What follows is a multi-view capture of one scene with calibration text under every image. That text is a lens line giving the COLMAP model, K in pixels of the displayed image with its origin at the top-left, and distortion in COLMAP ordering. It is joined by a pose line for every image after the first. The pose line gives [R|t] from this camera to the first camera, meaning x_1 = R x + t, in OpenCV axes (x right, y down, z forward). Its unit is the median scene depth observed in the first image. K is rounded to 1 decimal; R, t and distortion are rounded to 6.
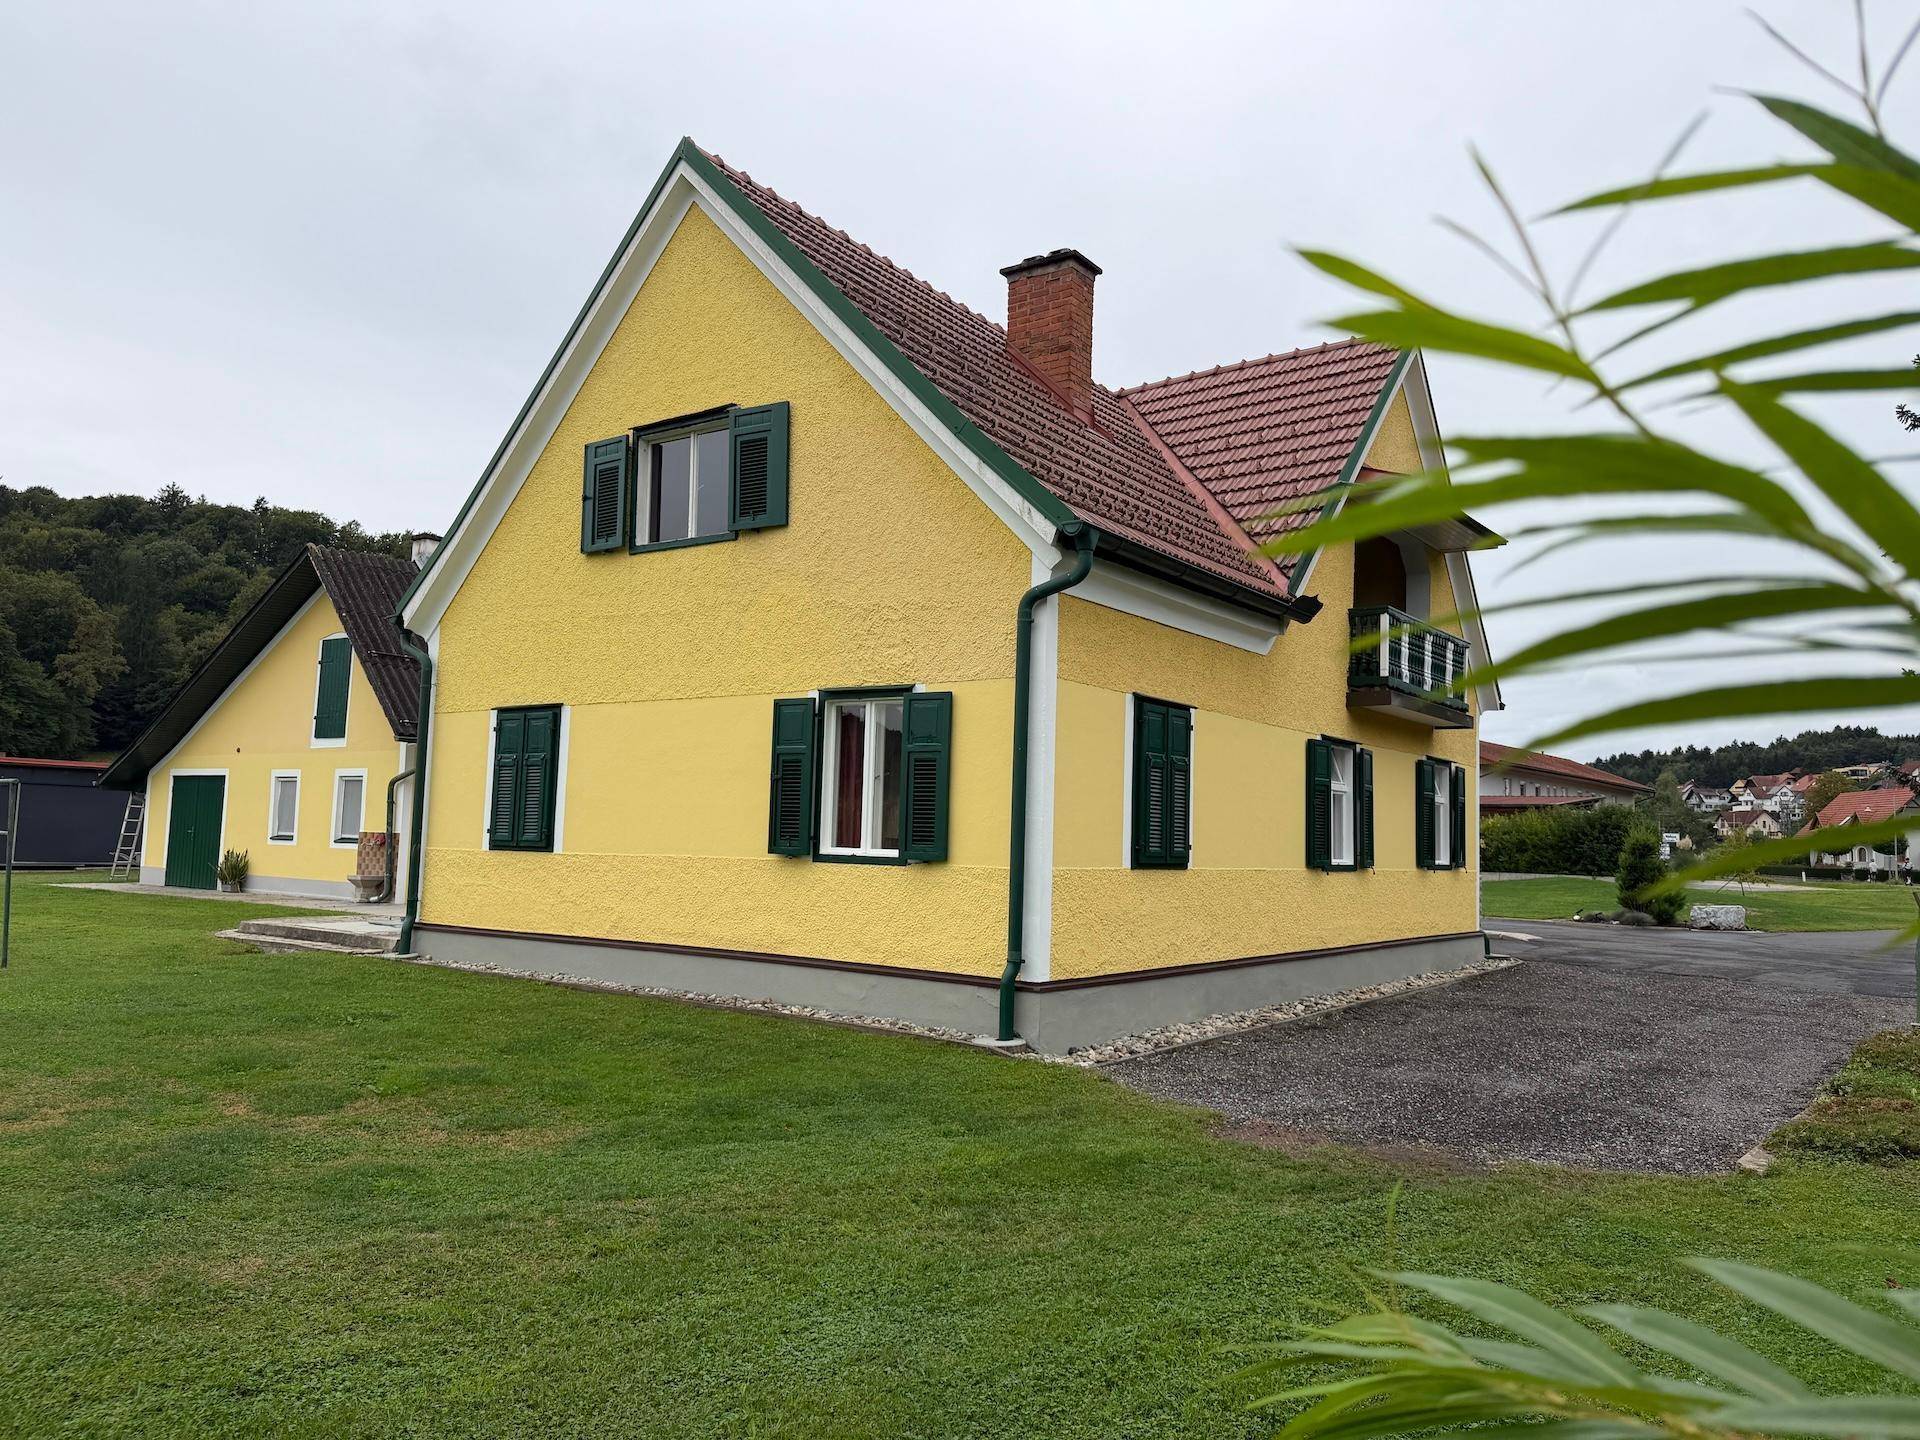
lens RADIAL K [[1330.2, 0, 967.0], [0, 1330.2, 724.5], [0, 0, 1]] dist [0.143763, -0.216495]
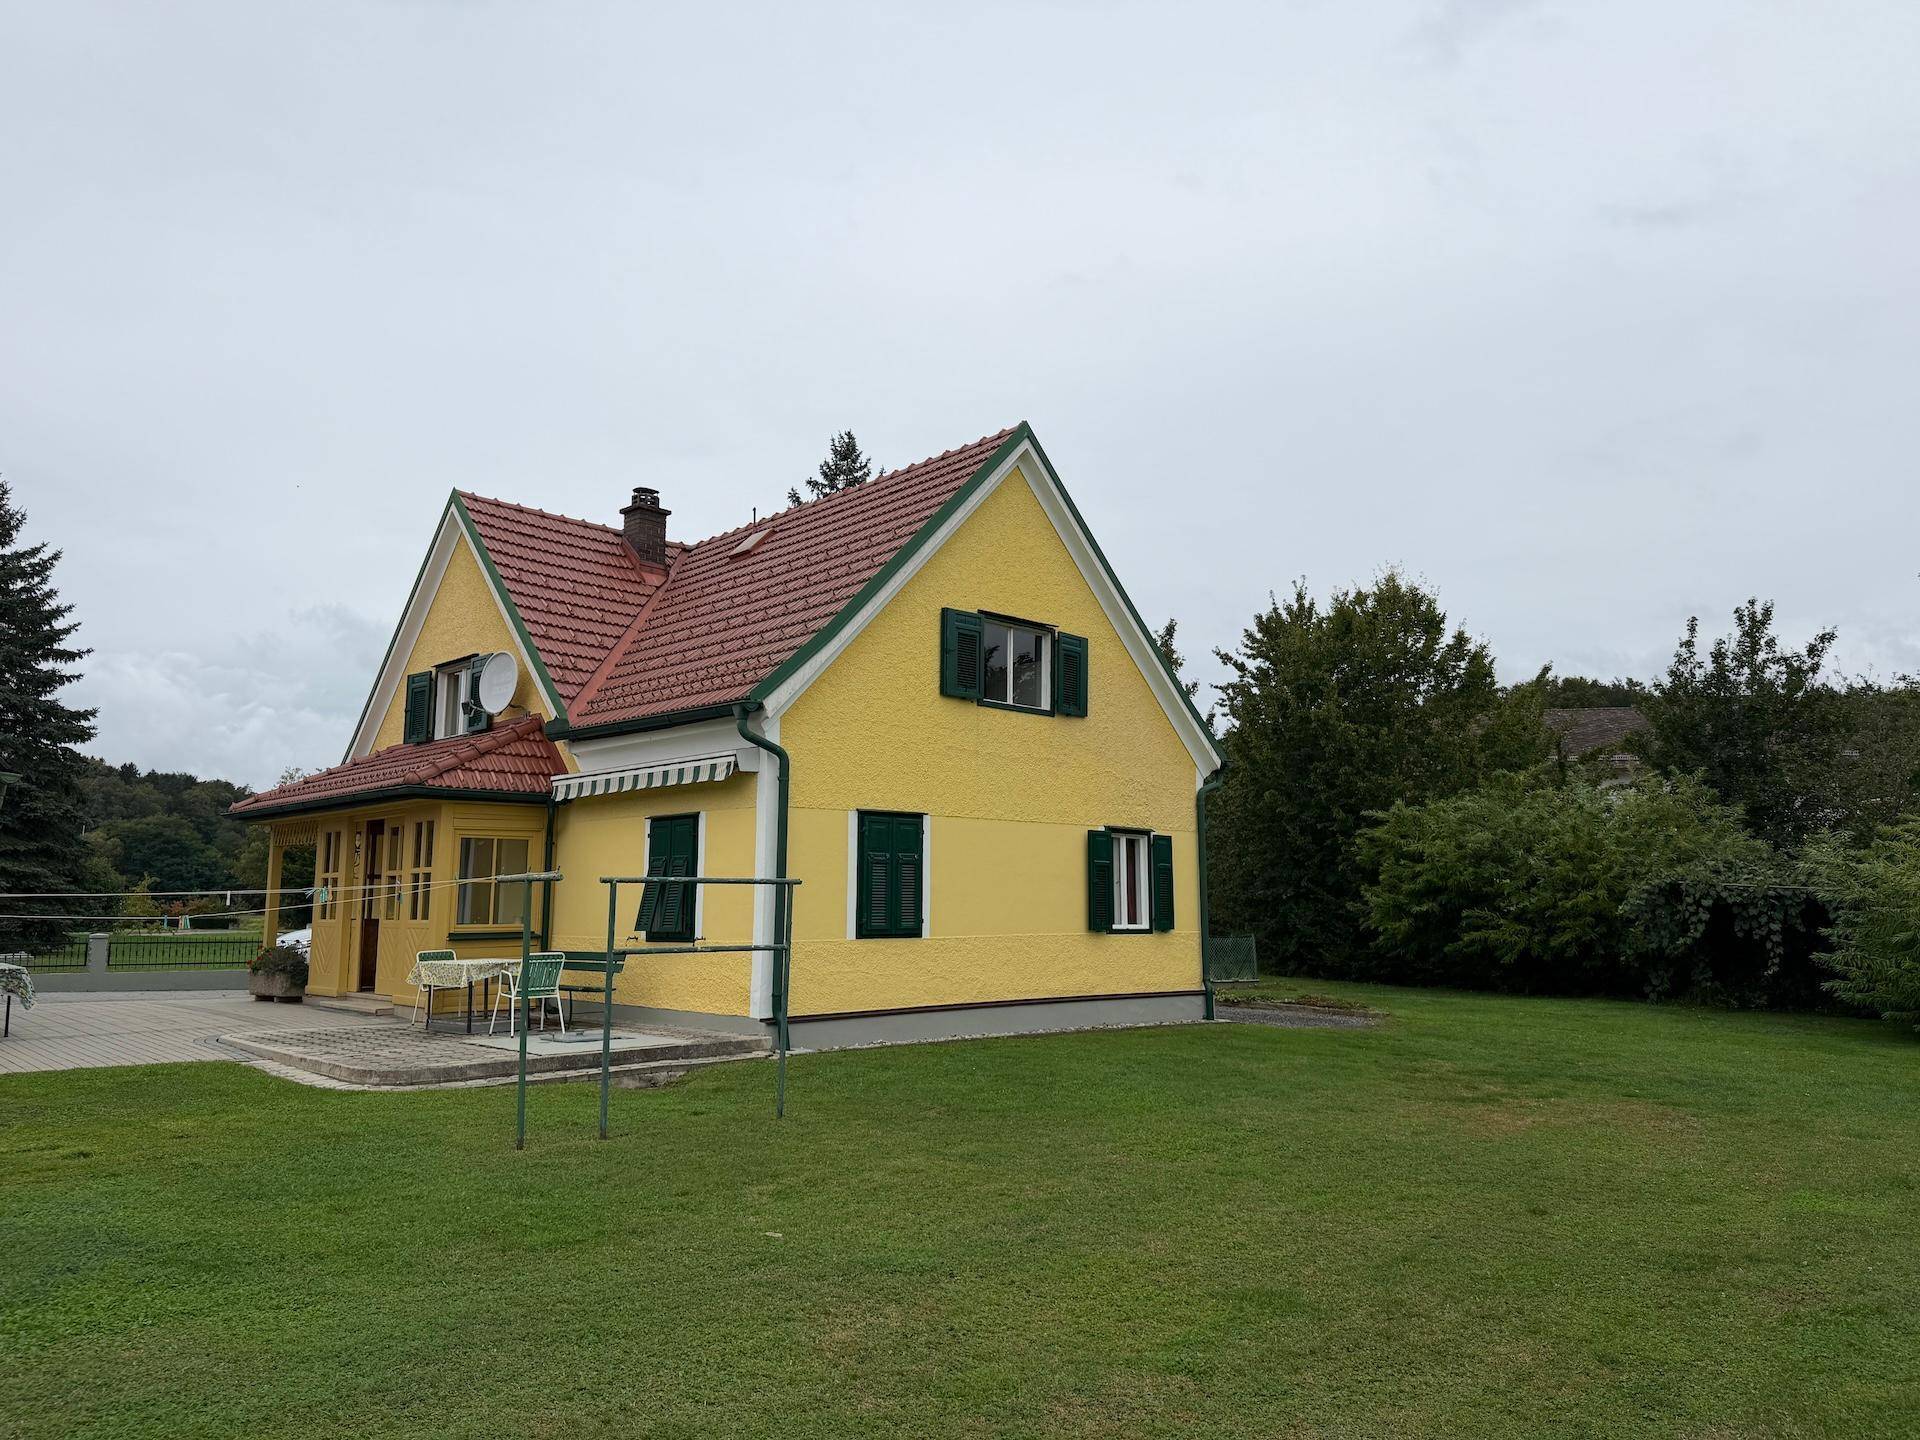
lens RADIAL K [[1330.2, 0, 967.0], [0, 1330.2, 724.5], [0, 0, 1]] dist [0.143763, -0.216495]
pose [[0.171810, 0.108909, 0.979092, -1.510455], [-0.080411, 0.992104, -0.096246, 0.017902], [-0.981843, -0.062194, 0.179211, 0.771395]]
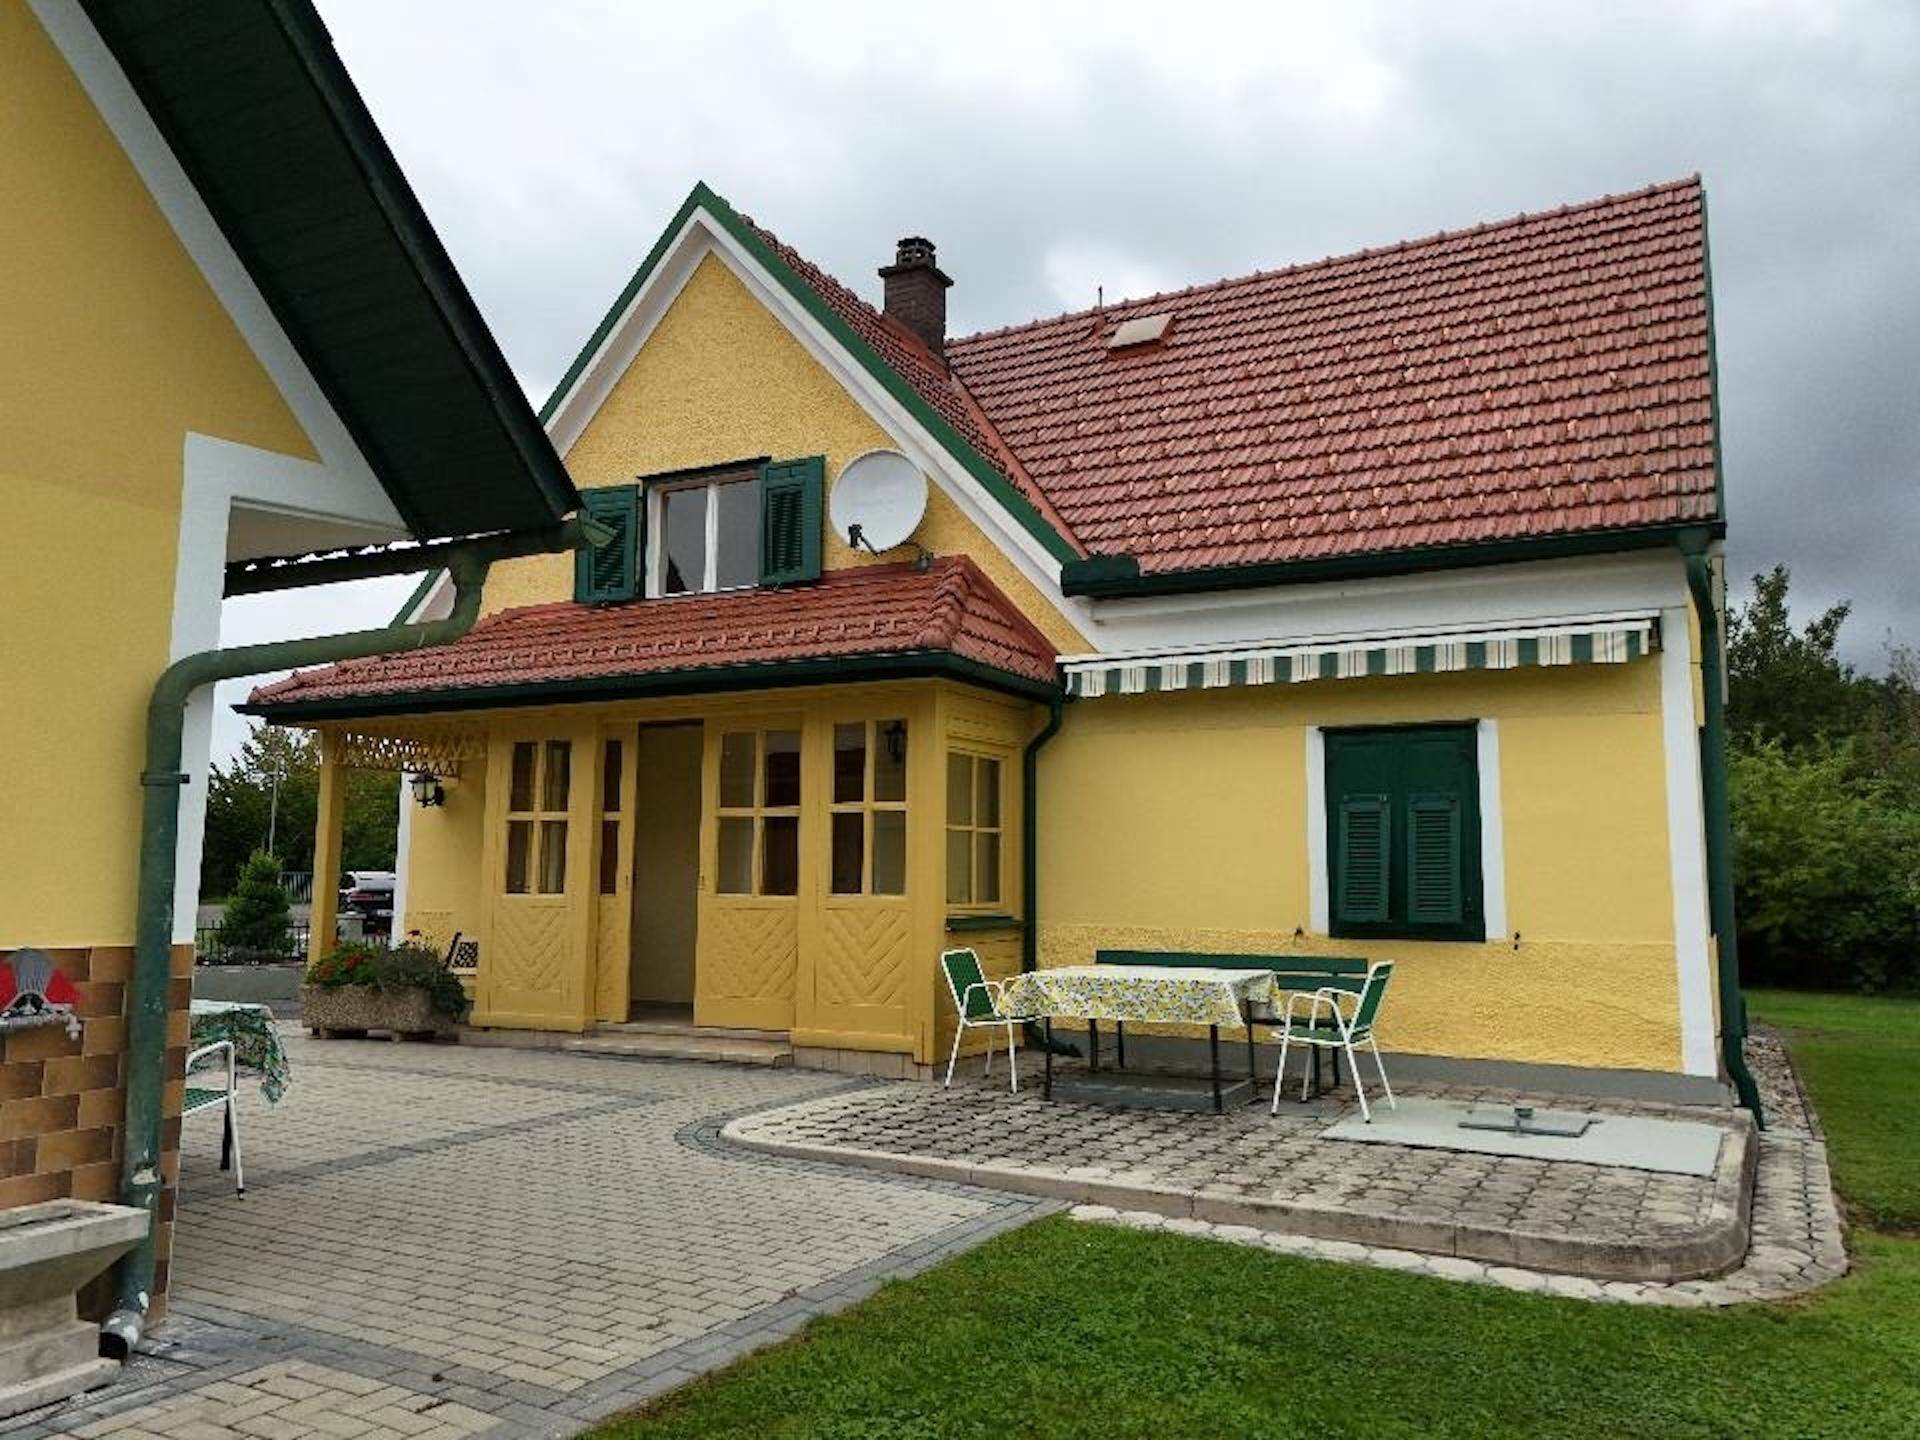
lens RADIAL K [[1413.9, 0, 960.0], [0, 1413.9, 720.0], [0, 0, 1]] dist [0.071156, -0.067678]
pose [[-0.130999, 0.089521, 0.987332, -1.079500], [-0.094159, 0.990289, -0.102282, 0.099349], [-0.986901, -0.106365, -0.121298, 1.558206]]
